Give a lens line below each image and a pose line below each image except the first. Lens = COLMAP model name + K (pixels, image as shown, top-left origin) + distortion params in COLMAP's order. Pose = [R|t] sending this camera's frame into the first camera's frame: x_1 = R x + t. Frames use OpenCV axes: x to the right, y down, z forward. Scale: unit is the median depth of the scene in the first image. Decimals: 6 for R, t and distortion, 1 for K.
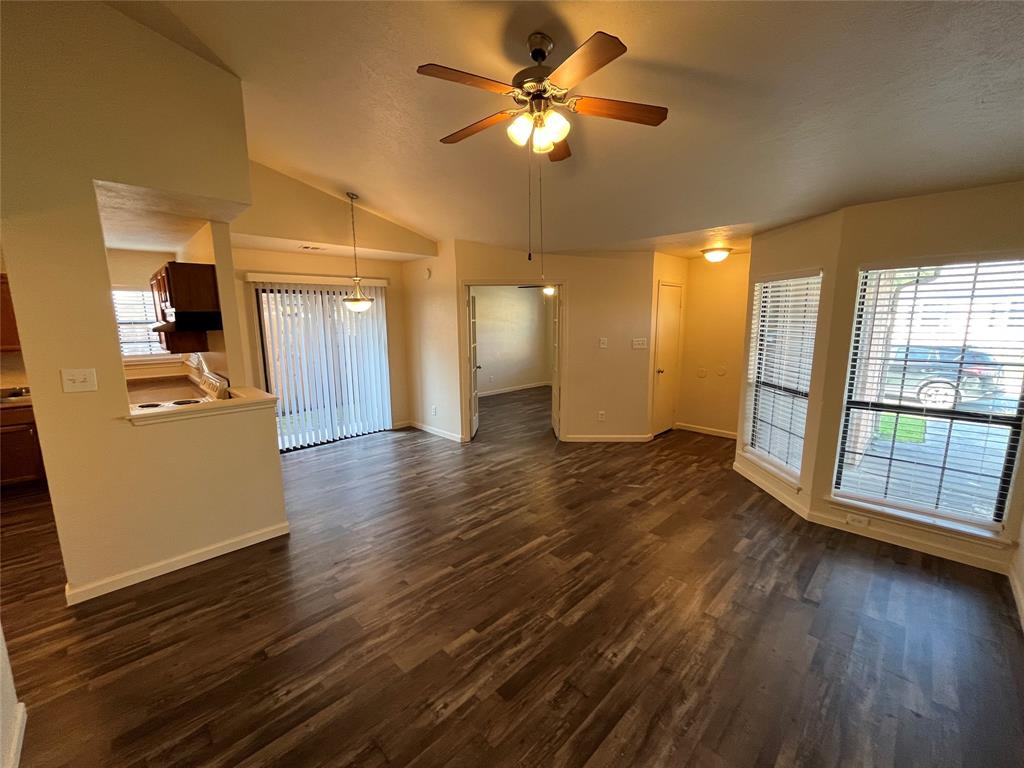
lens RADIAL K [[416.4, 0, 512.0], [0, 416.4, 384.0], [0, 0, 1]] dist [-0.002913, -0.000057]
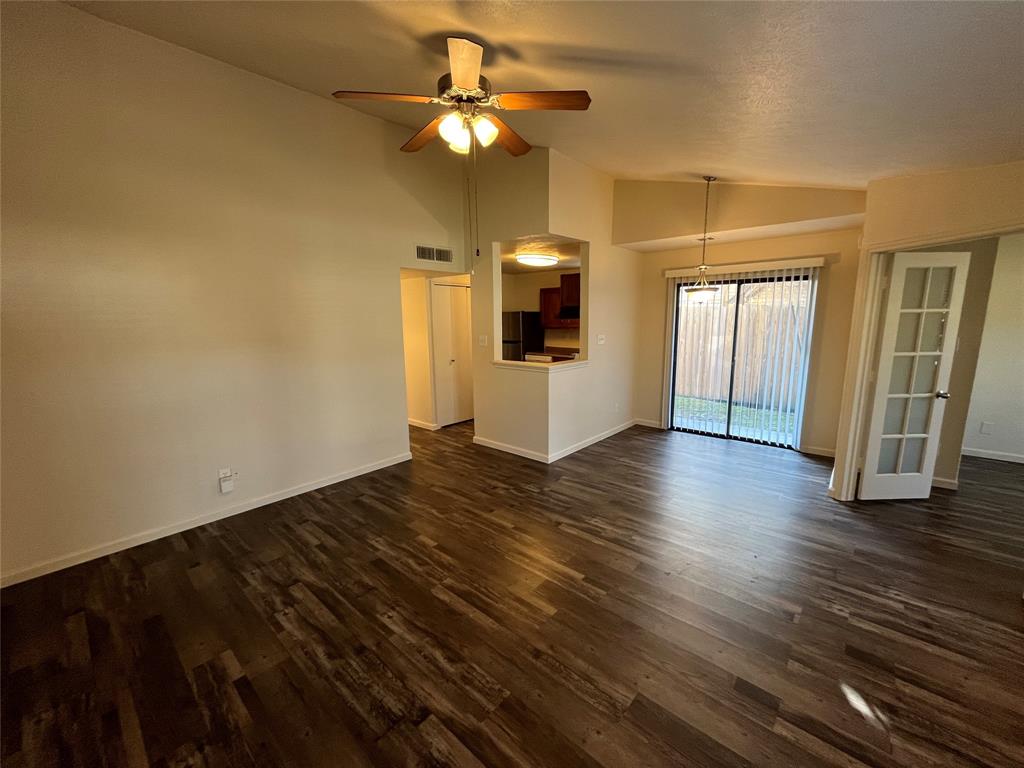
lens RADIAL K [[413.9, 0, 512.0], [0, 413.9, 384.0], [0, 0, 1]] dist [-0.000612, 0.000031]
pose [[0.063698, 0.171771, -0.983075, 0.887762], [-0.145120, 0.976200, 0.161167, -0.128732], [0.987362, 0.132398, 0.087110, 0.813677]]
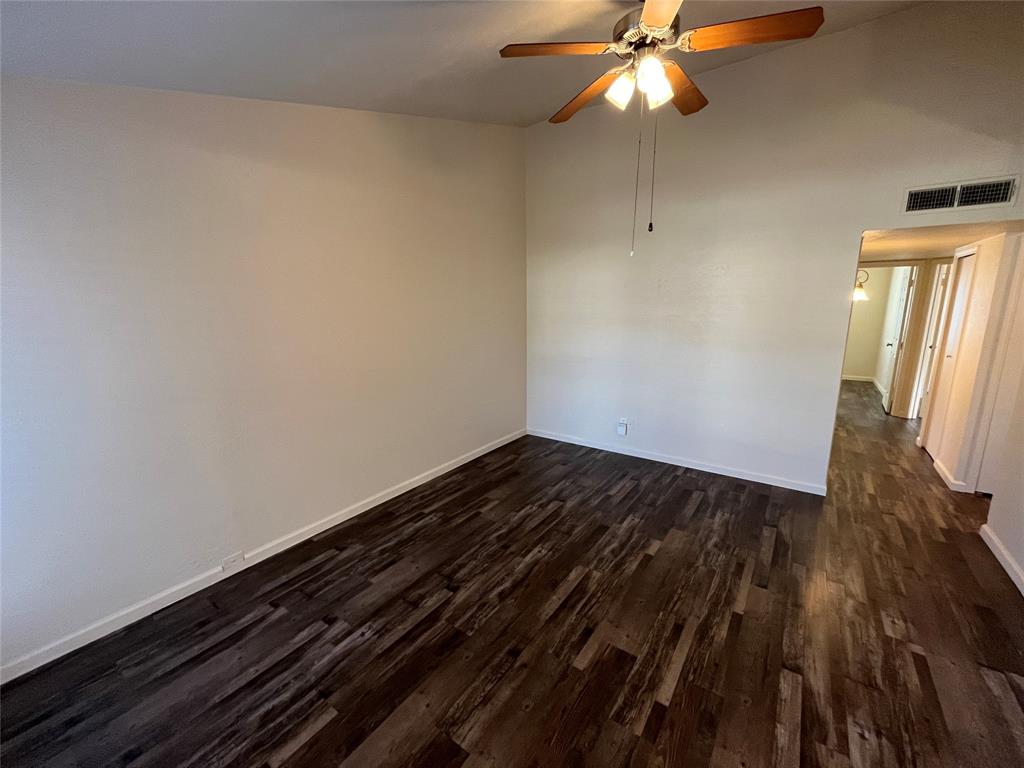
lens RADIAL K [[413.9, 0, 512.0], [0, 413.9, 384.0], [0, 0, 1]] dist [-0.000612, 0.000031]
pose [[-0.985558, 0.047947, -0.162409, 0.376856], [-0.011581, 0.937747, 0.347125, -0.232132], [0.168942, 0.343993, -0.923649, 1.453341]]
